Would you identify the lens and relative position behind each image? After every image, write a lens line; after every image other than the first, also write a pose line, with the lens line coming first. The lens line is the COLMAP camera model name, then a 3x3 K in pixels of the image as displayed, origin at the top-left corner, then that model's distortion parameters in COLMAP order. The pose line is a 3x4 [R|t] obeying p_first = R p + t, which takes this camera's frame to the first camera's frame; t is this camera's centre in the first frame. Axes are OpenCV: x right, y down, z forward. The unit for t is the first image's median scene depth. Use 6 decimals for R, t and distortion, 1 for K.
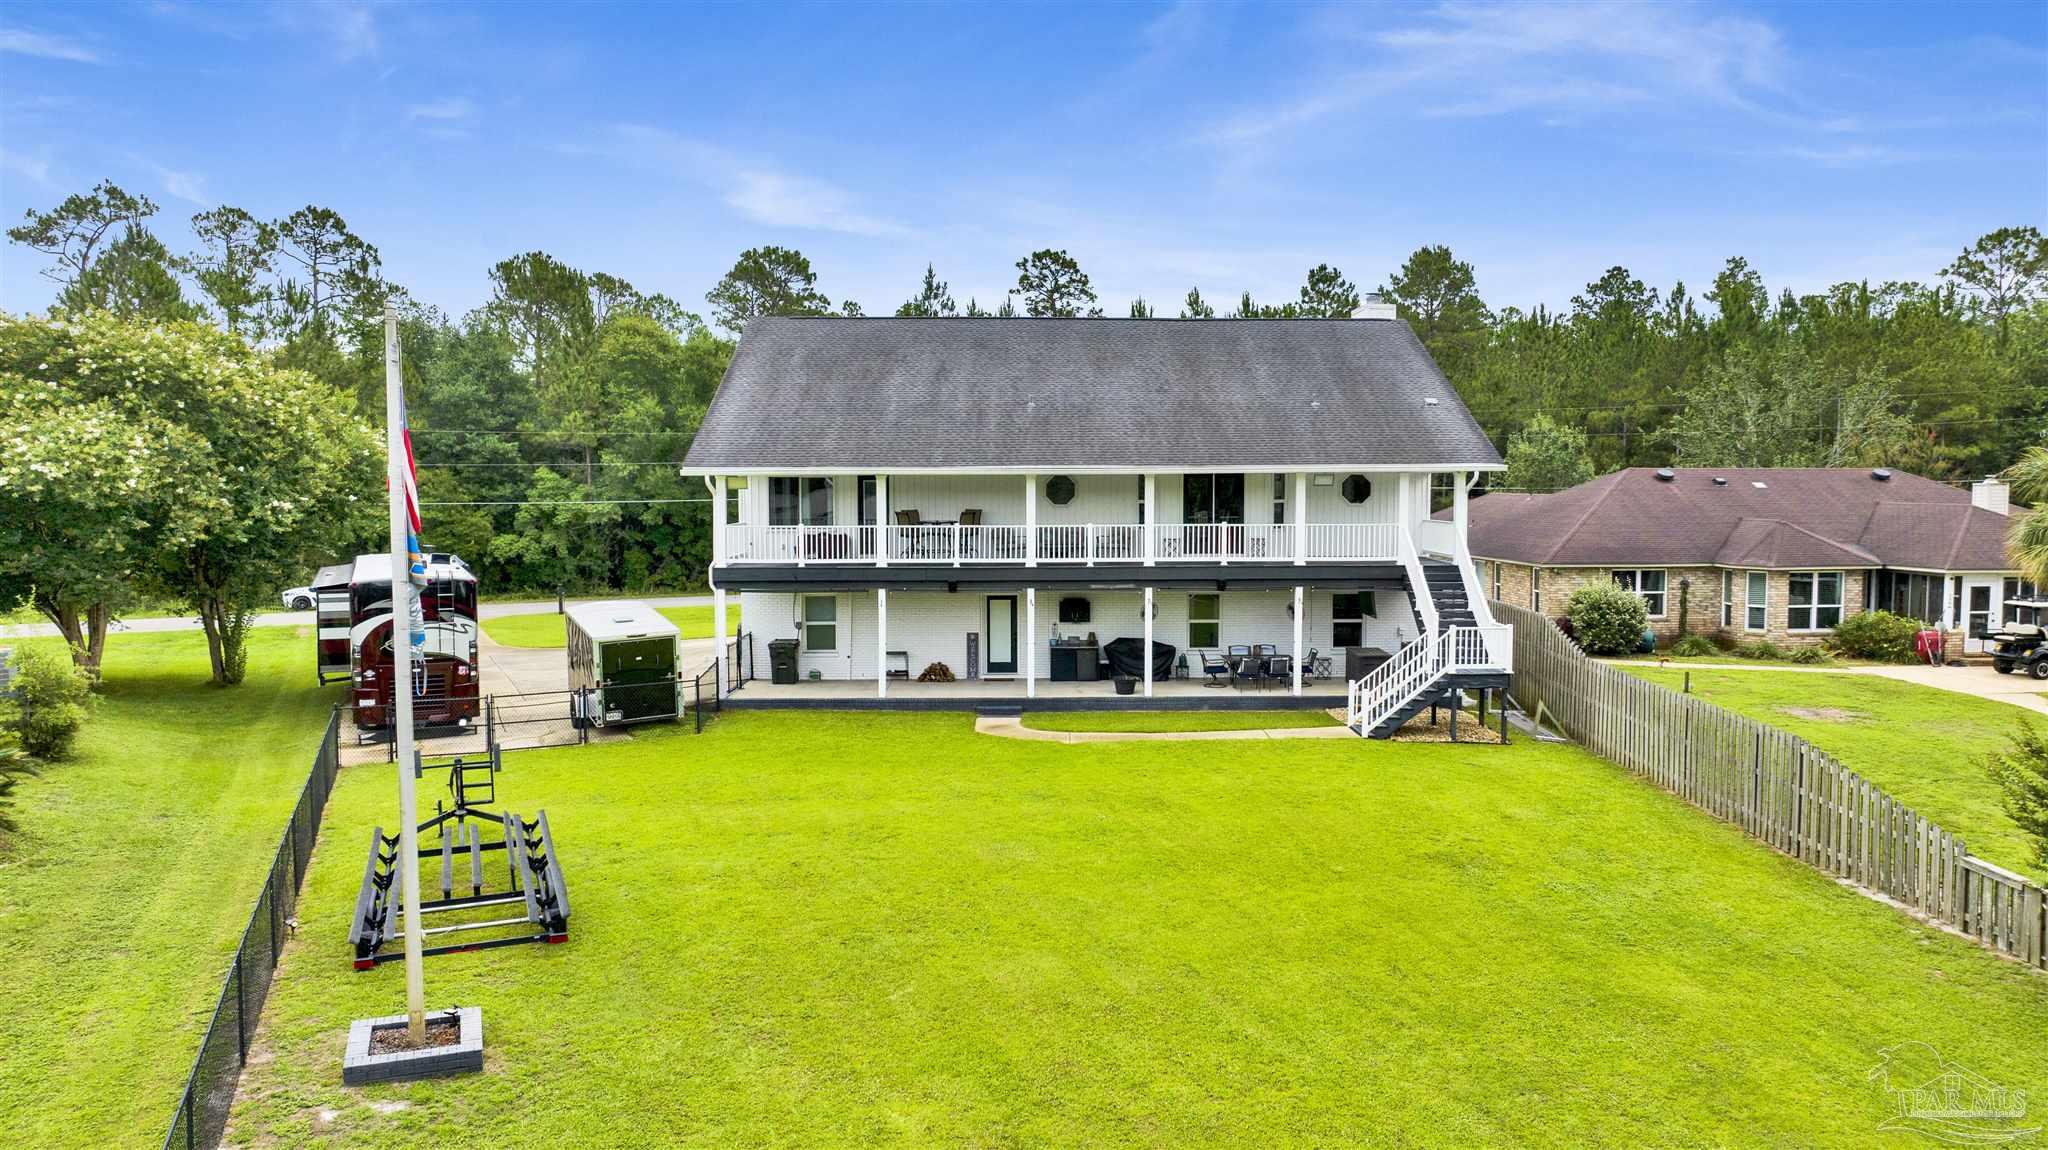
lens RADIAL K [[1452.7, 0, 1024.0], [0, 1452.7, 575.0], [0, 0, 1]] dist [-0.025206, 0.000896]
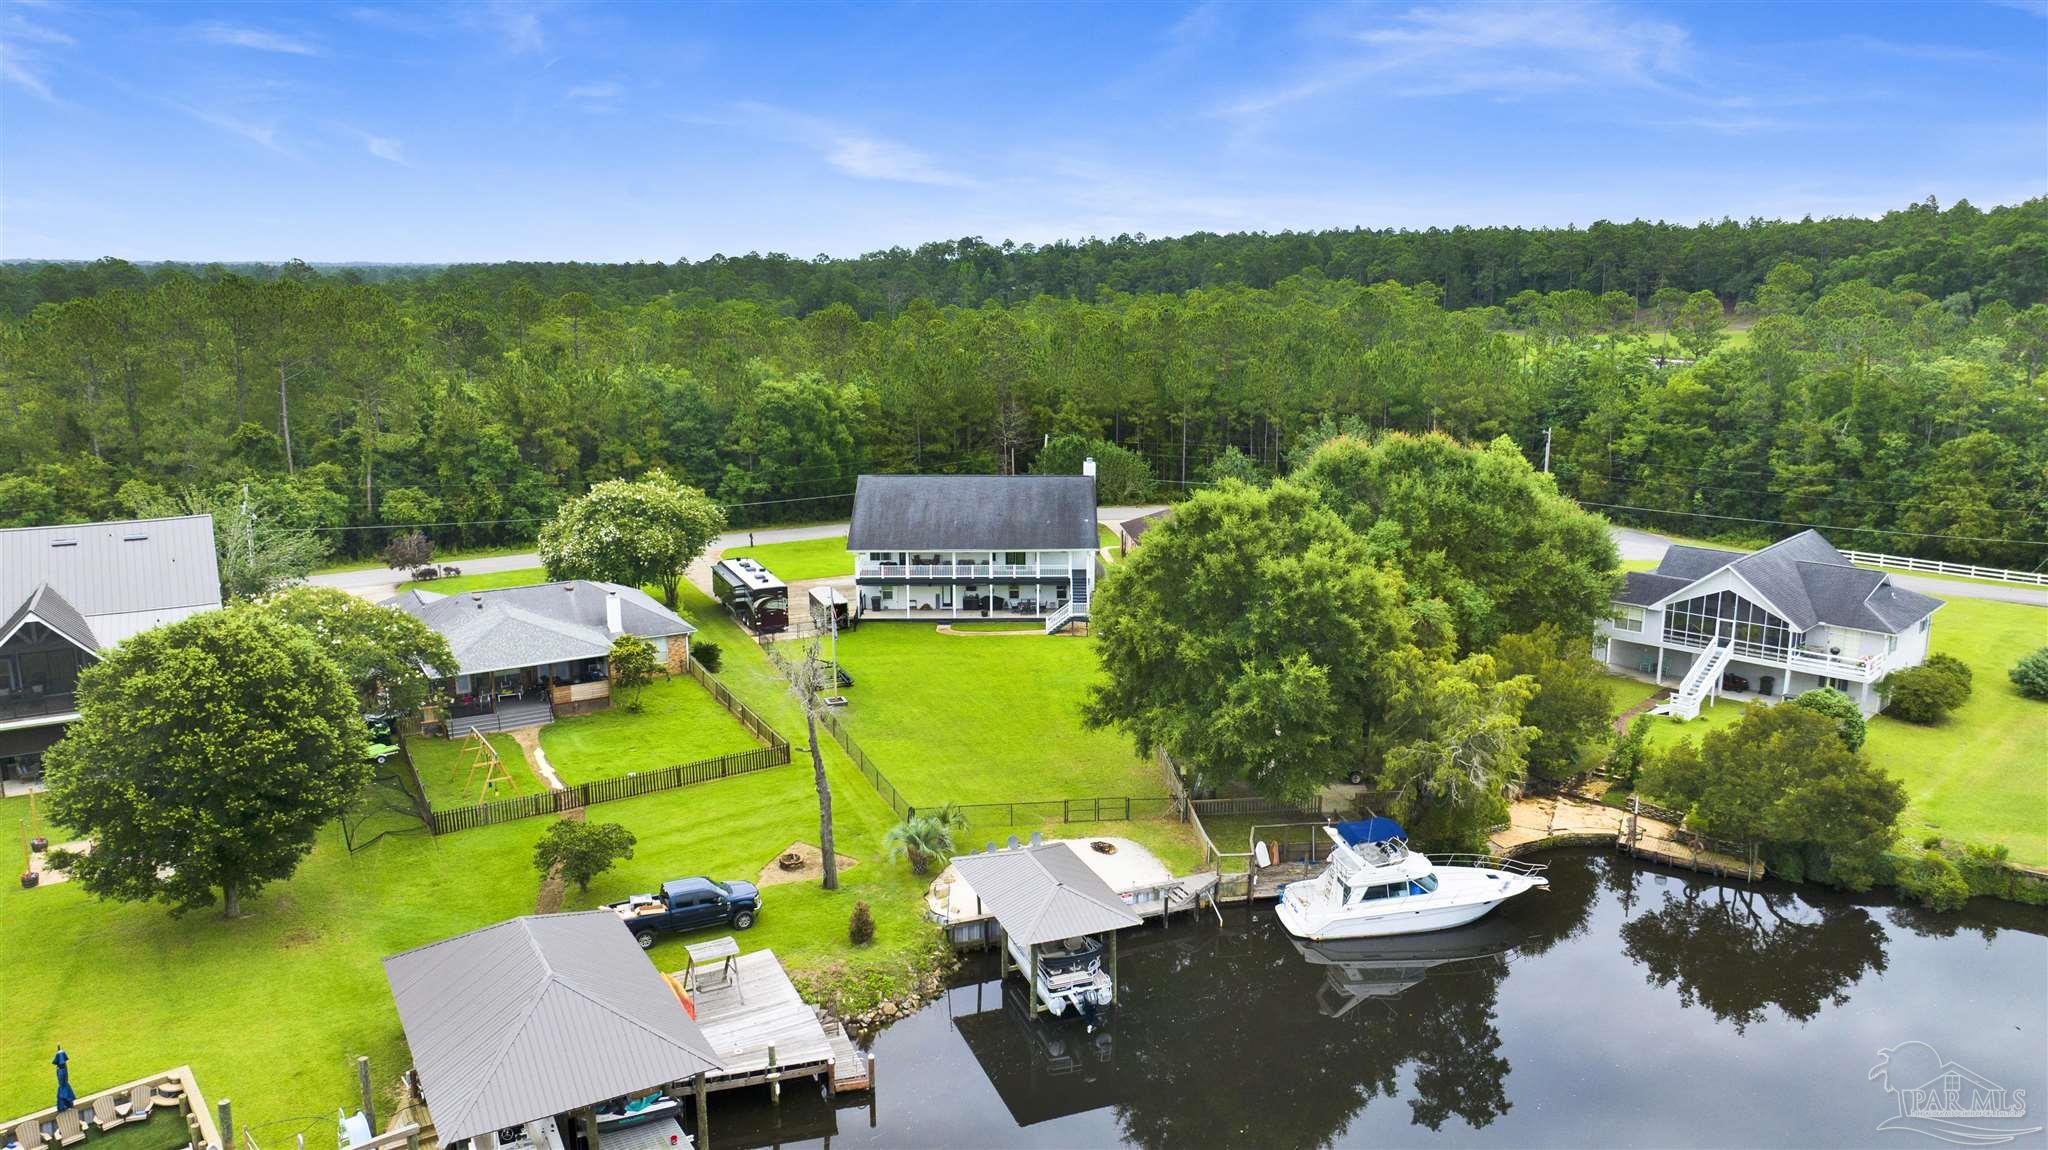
lens RADIAL K [[1452.7, 0, 1024.0], [0, 1452.7, 575.0], [0, 0, 1]] dist [-0.025206, 0.000896]
pose [[0.999917, -0.002665, -0.012568, 0.189706], [0.004455, 0.989473, 0.144648, -0.451933], [0.012050, -0.144692, 0.989403, -2.065198]]
